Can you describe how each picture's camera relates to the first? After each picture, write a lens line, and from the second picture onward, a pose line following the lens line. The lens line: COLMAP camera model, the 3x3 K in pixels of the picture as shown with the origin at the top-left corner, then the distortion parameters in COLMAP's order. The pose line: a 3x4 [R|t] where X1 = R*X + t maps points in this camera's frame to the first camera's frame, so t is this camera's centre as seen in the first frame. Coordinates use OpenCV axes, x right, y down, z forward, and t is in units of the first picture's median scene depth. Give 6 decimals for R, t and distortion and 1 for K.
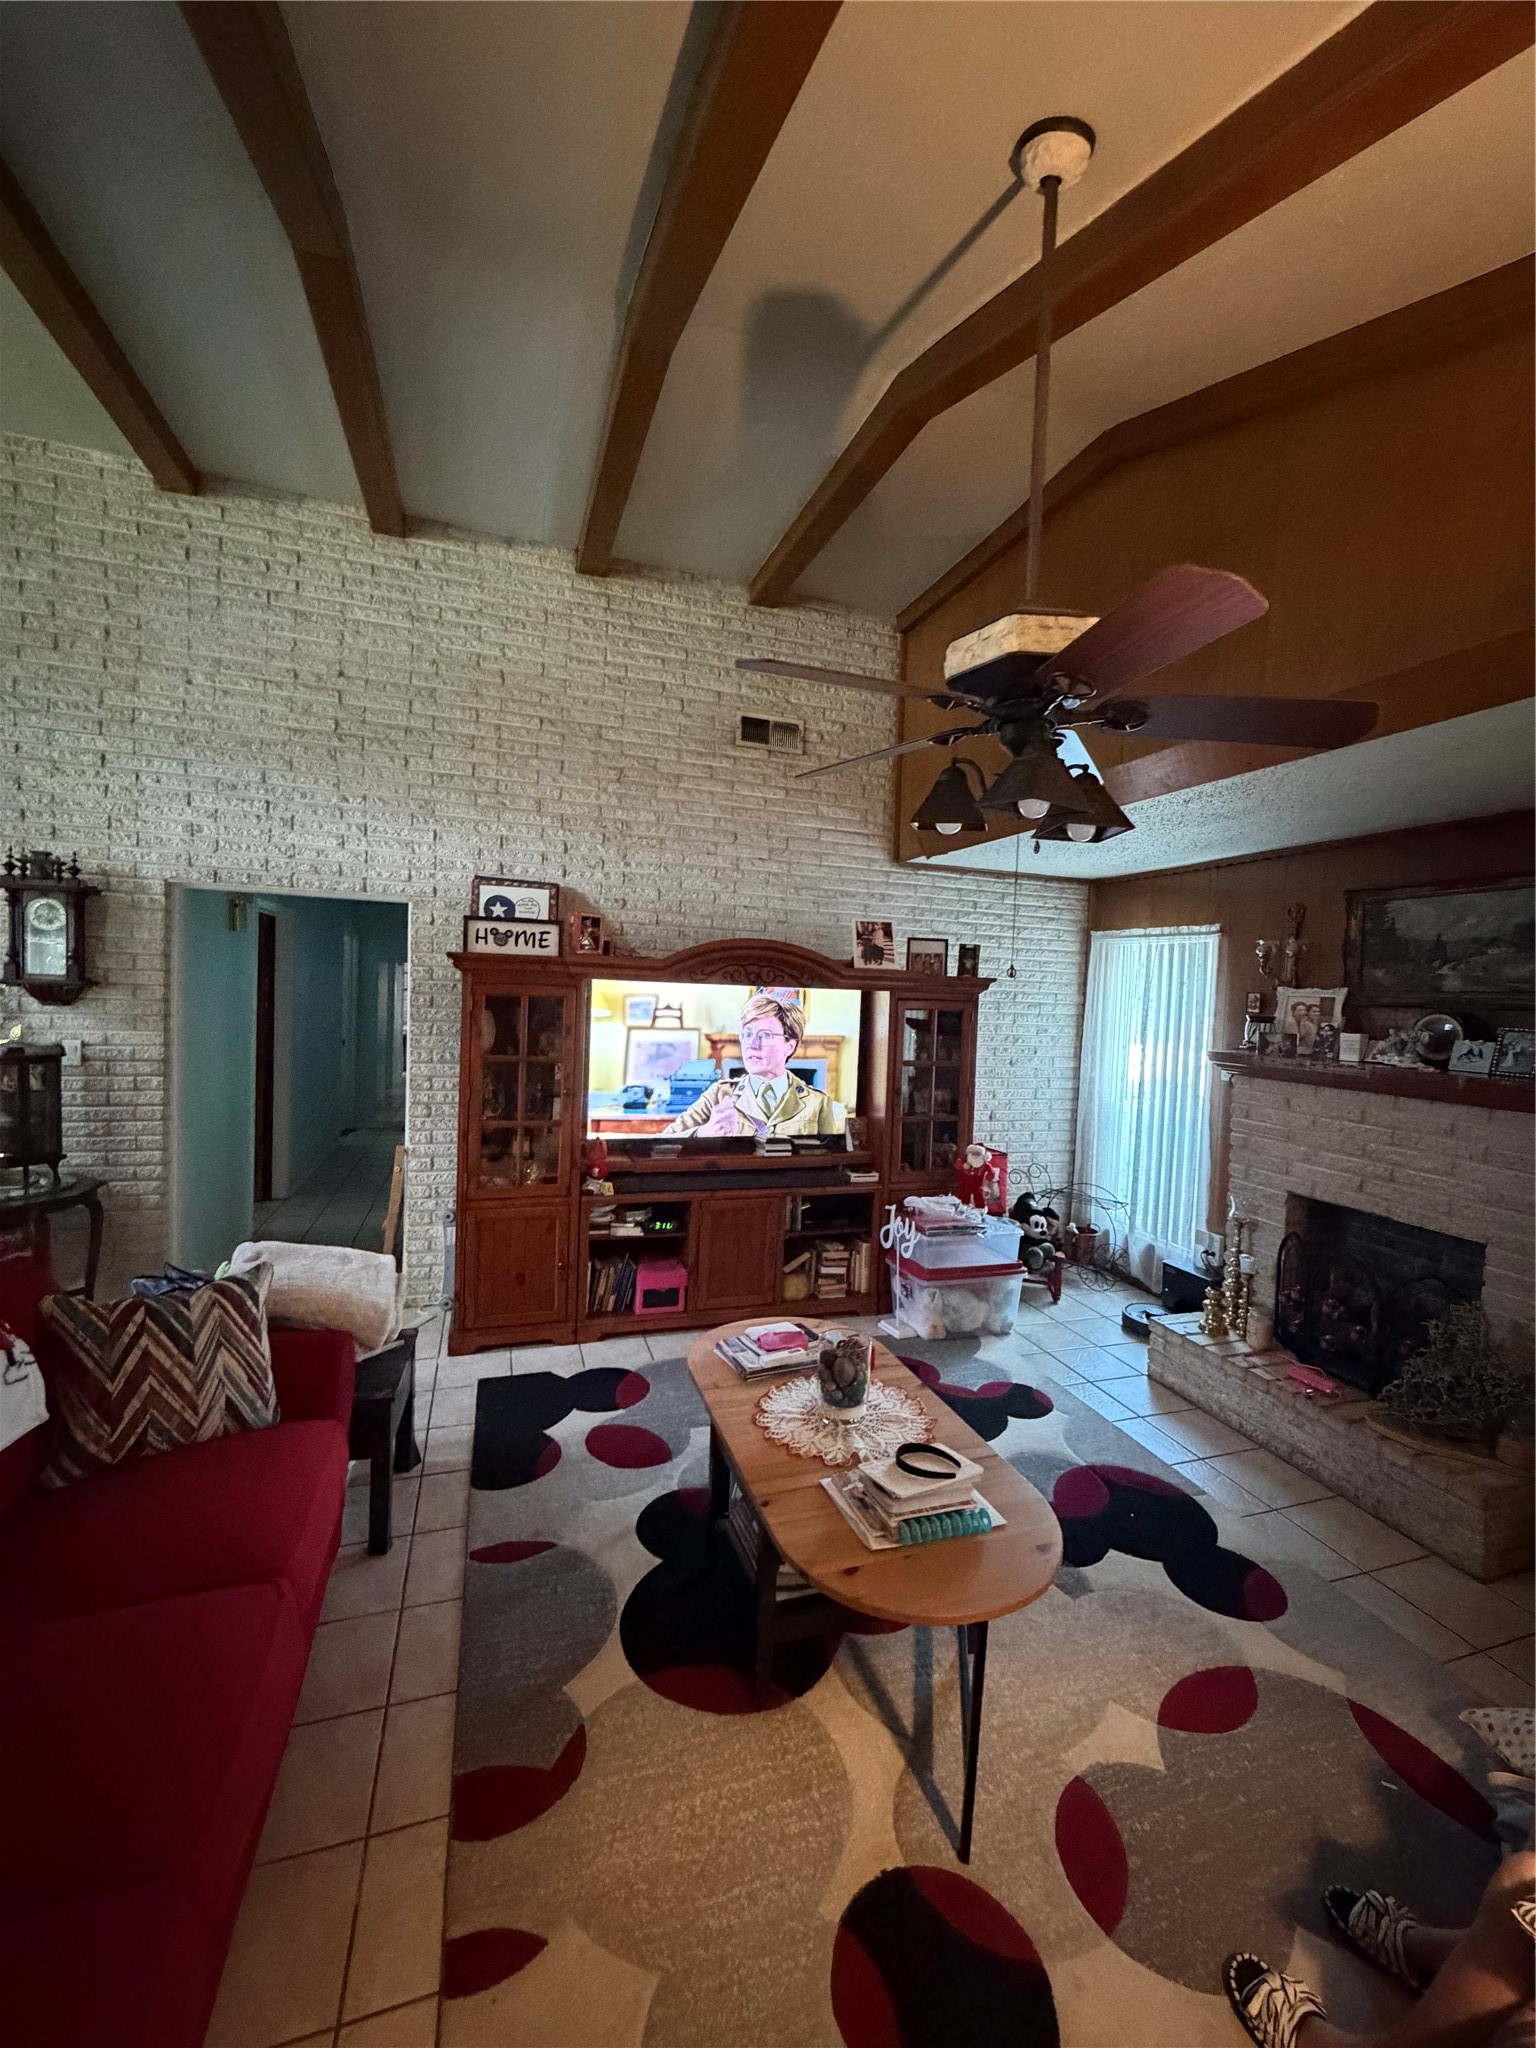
lens RADIAL K [[818.9, 0, 774.0], [0, 818.9, 1020.1], [0, 0, 1]] dist [-0.000392, -0.000011]
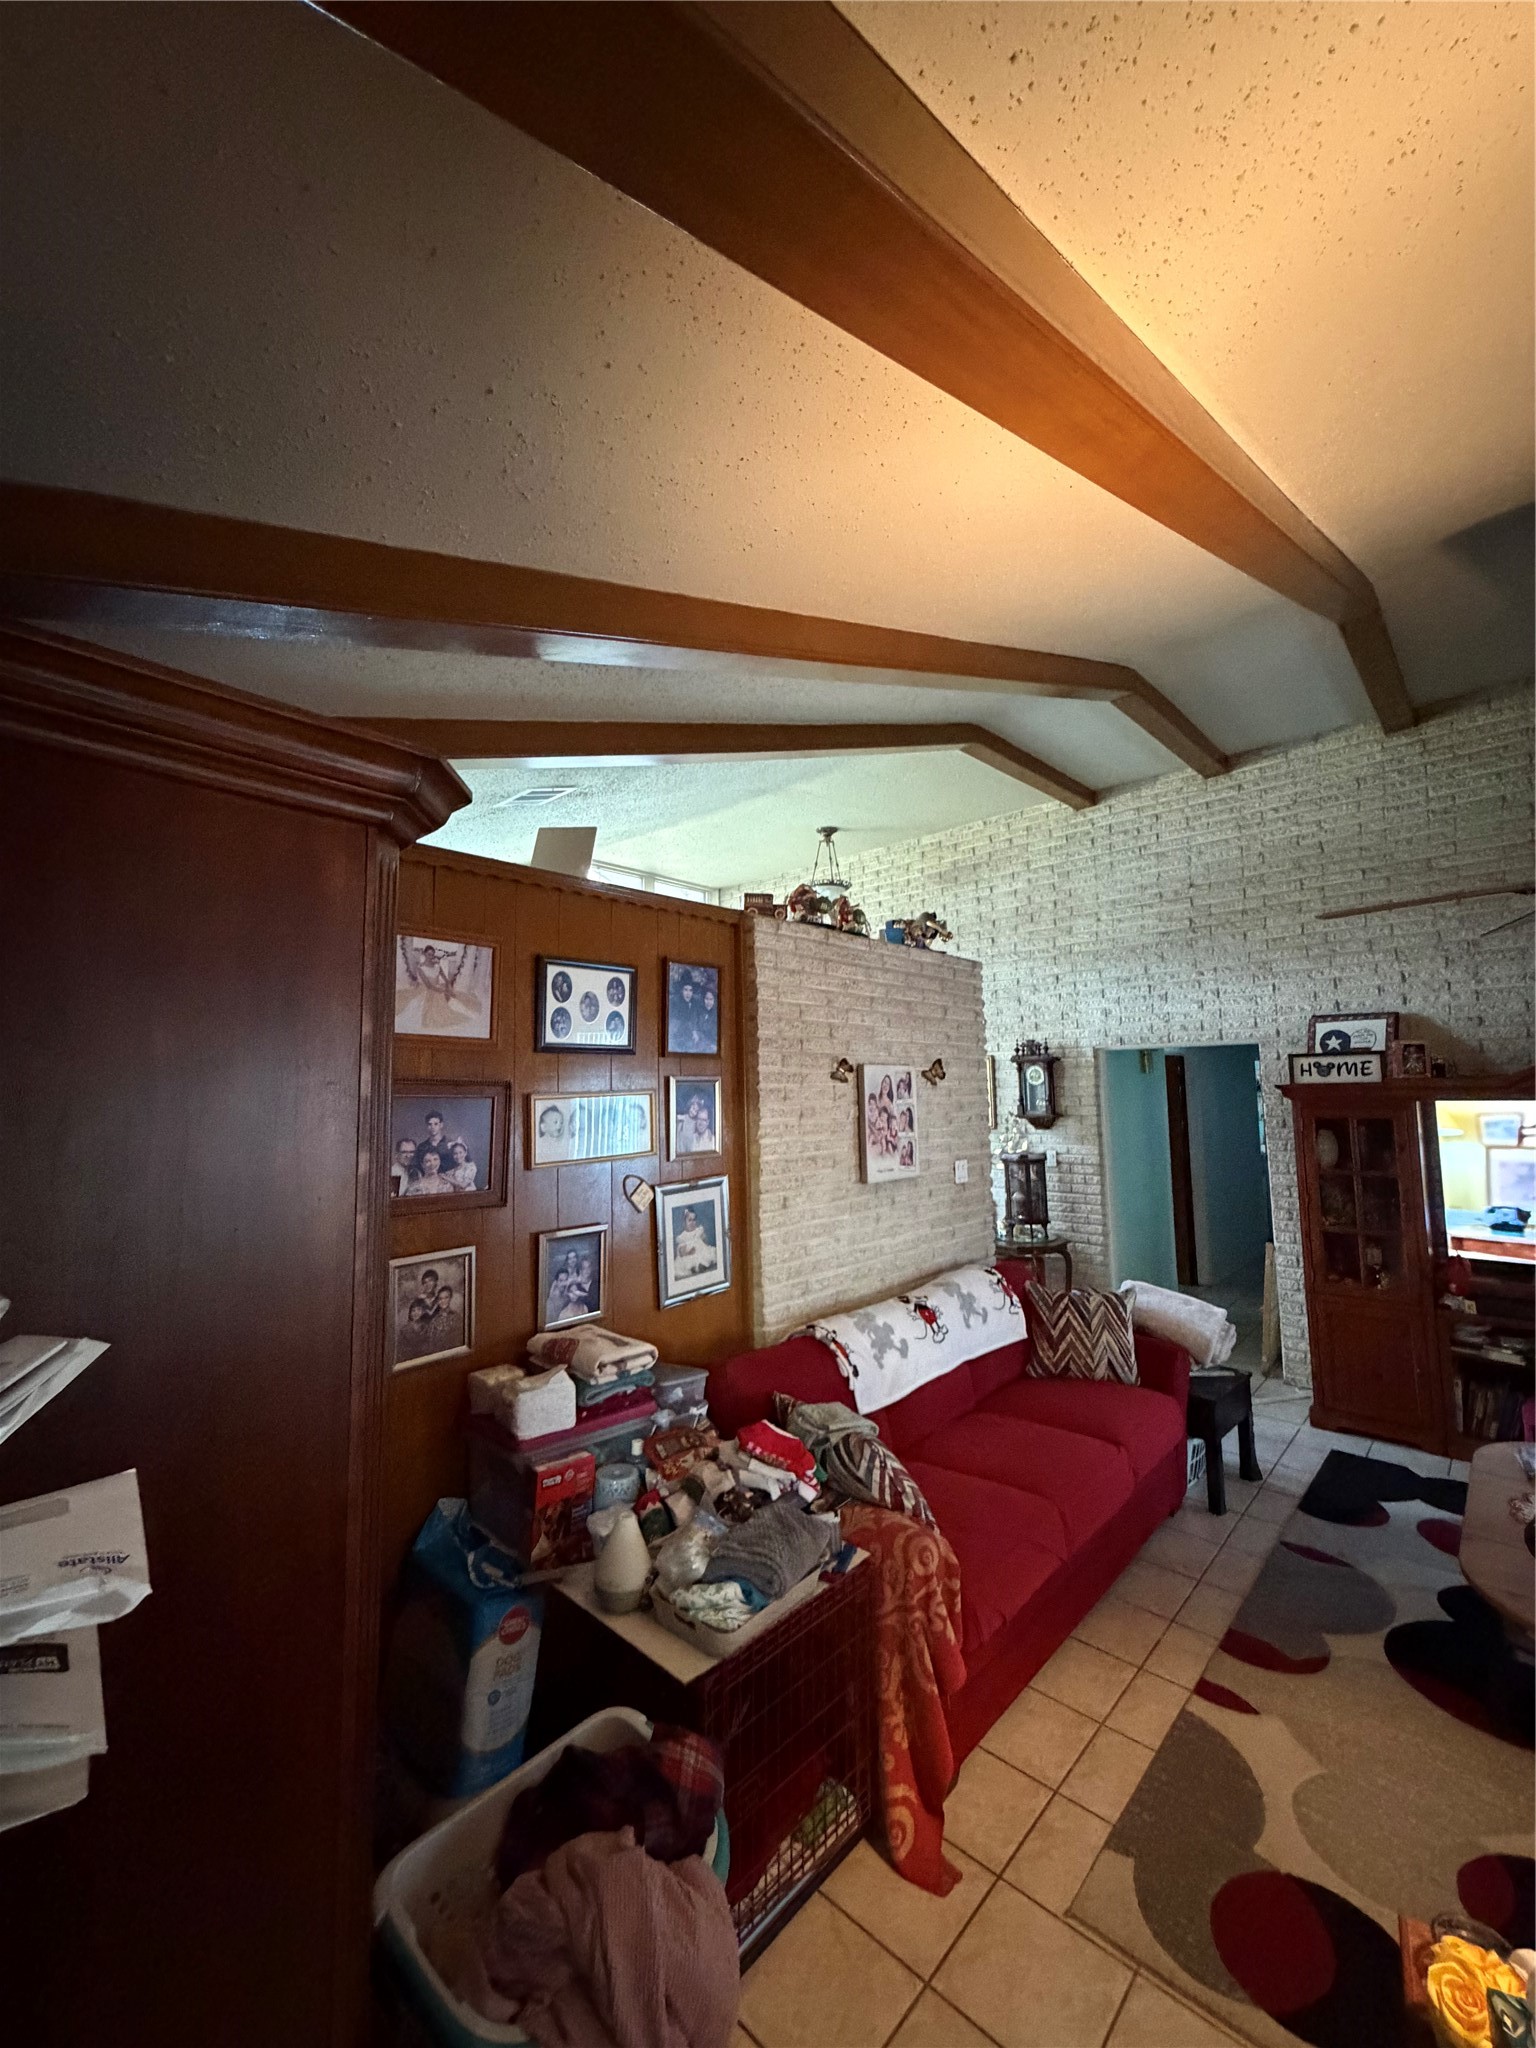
lens RADIAL K [[818.9, 0, 769.2], [0, 818.9, 1018.8], [0, 0, 1]] dist [-0.000392, -0.000011]
pose [[0.472855, -0.124941, -0.872237, 0.324125], [0.001521, 0.990010, -0.140986, -0.006303], [0.881139, 0.065339, 0.468322, -0.270484]]
